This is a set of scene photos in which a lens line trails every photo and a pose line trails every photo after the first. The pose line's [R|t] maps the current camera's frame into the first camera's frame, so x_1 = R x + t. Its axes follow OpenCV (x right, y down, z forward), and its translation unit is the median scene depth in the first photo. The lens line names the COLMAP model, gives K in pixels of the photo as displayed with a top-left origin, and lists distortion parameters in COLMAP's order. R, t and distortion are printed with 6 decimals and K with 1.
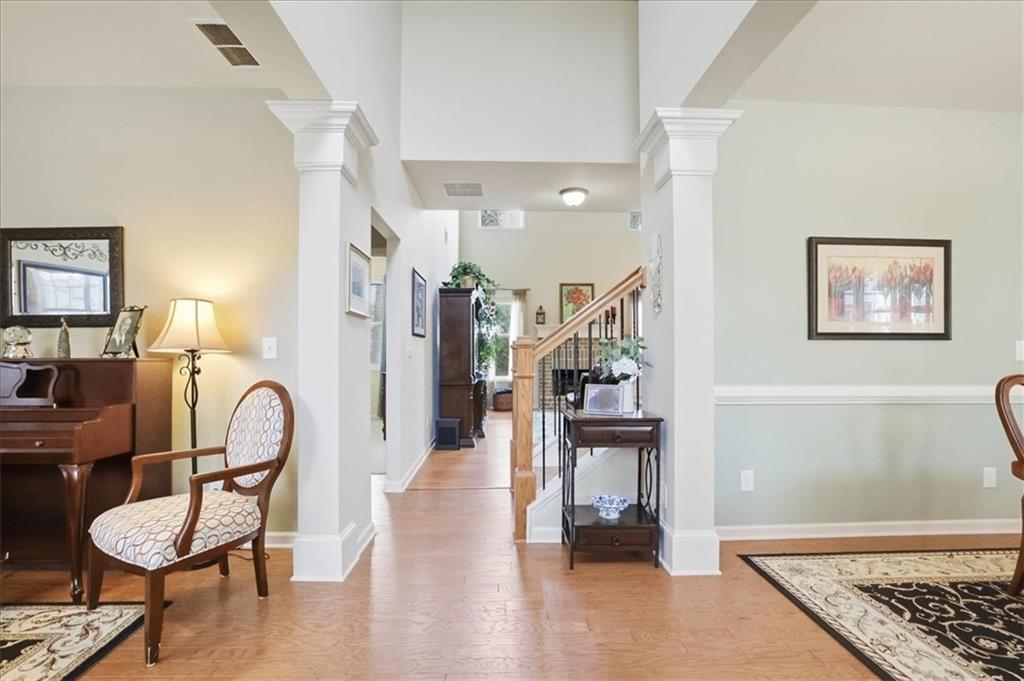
lens RADIAL K [[469.5, 0, 519.8], [0, 469.5, 346.9], [0, 0, 1]] dist [-0.032420, 0.001580]
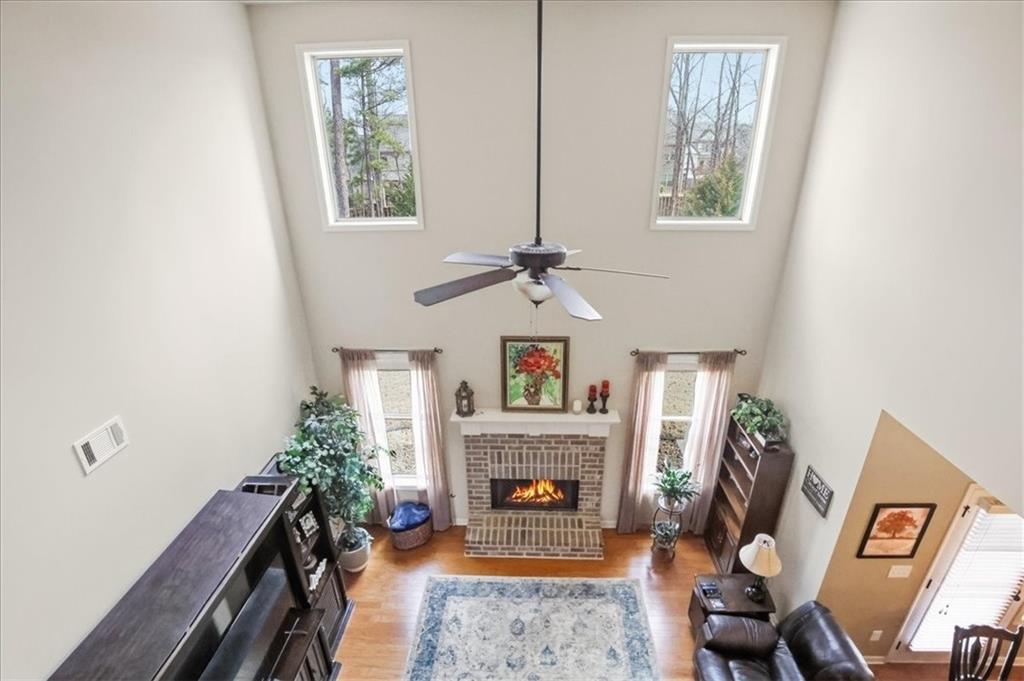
lens RADIAL K [[469.5, 0, 515.7], [0, 469.5, 338.6], [0, 0, 1]] dist [-0.032420, 0.001580]
pose [[0.995654, 0.025642, -0.089527, 0.153669], [0.011740, 0.919116, 0.393812, -0.349560], [0.092384, -0.393152, 0.914821, 0.560176]]
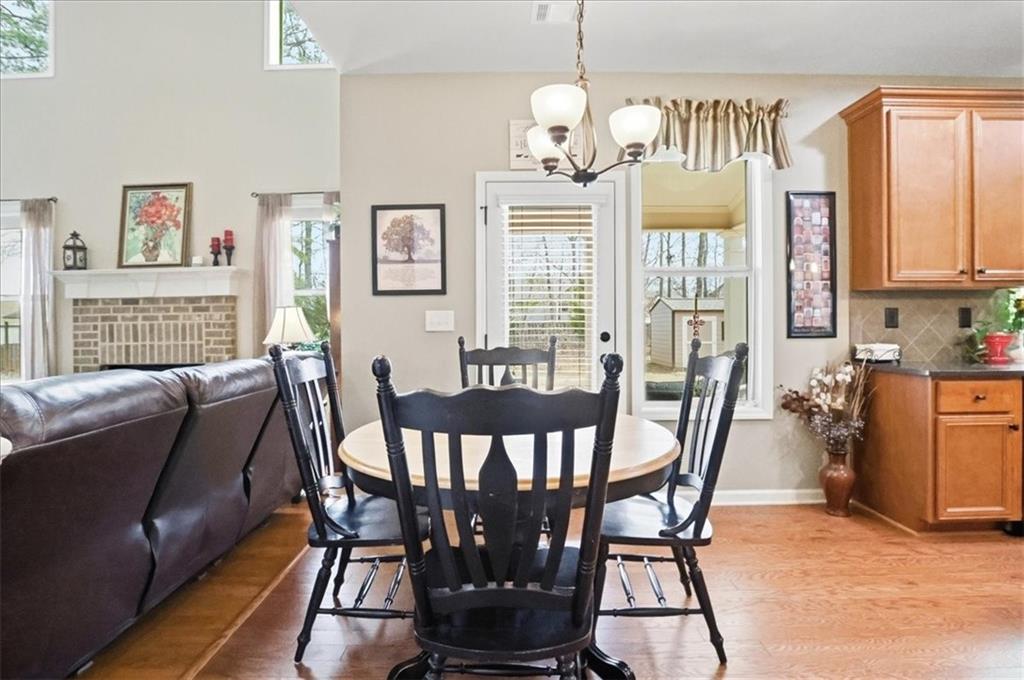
lens RADIAL K [[469.5, 0, 520.2], [0, 469.5, 331.5], [0, 0, 1]] dist [-0.032420, 0.001580]
pose [[0.999078, -0.010039, -0.041749, 0.534353], [0.010863, 0.999750, 0.019552, 0.010207], [0.041542, -0.019987, 0.998937, 0.571544]]
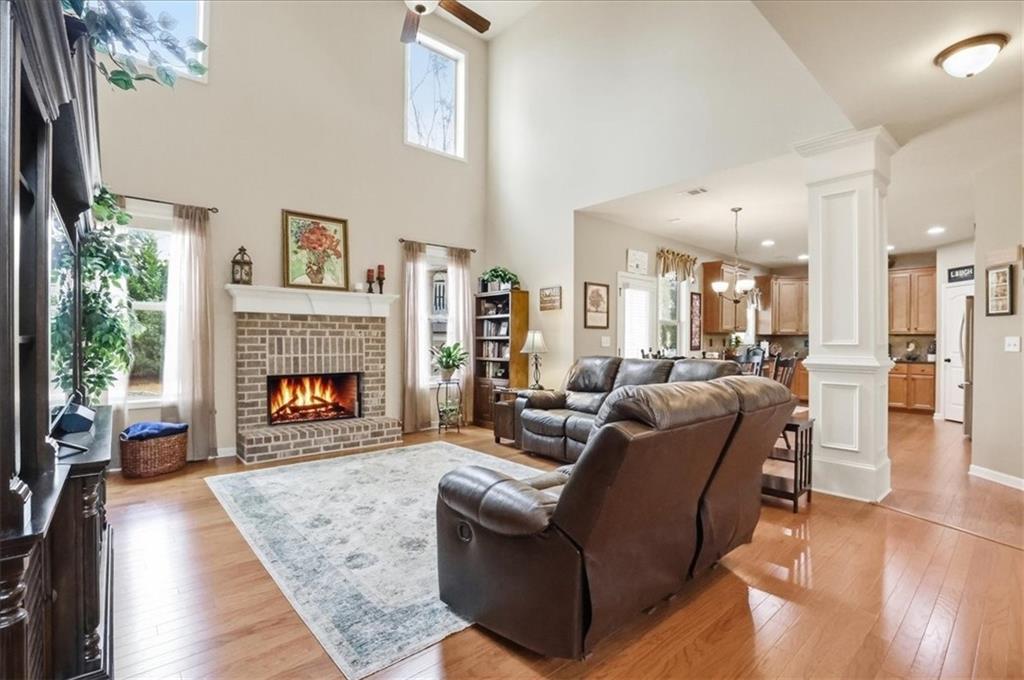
lens RADIAL K [[469.5, 0, 508.2], [0, 469.5, 346.2], [0, 0, 1]] dist [-0.032420, 0.001580]
pose [[0.790011, 0.000109, 0.613092, -0.034330], [-0.008165, 0.999913, 0.010344, 0.009404], [-0.613038, -0.013178, 0.789944, 0.457796]]
